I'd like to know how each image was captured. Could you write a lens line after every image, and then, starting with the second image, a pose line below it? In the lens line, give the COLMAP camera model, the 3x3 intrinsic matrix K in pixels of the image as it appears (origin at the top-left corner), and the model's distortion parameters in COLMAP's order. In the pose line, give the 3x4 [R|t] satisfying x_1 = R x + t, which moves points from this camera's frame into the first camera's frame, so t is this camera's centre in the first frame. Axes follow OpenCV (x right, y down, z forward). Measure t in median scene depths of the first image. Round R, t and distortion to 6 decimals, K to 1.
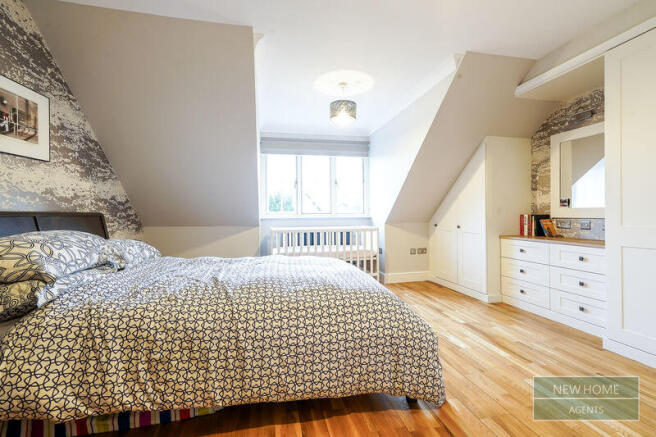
lens RADIAL K [[305.7, 0, 328.0], [0, 305.7, 218.5], [0, 0, 1]] dist [0.014423, 0.000500]
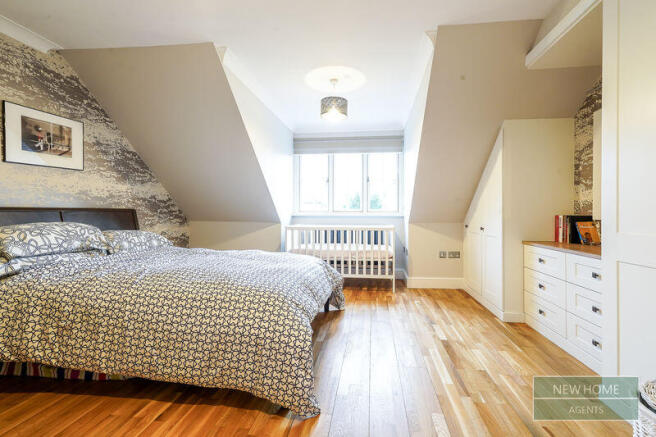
lens RADIAL K [[304.4, 0, 329.5], [0, 304.4, 214.6], [0, 0, 1]] dist [0.014427, 0.000411]
pose [[0.944514, 0.013411, -0.328199, 0.437632], [-0.015038, 0.999884, -0.002419, -0.005197], [0.328128, 0.007220, 0.944606, 0.084193]]
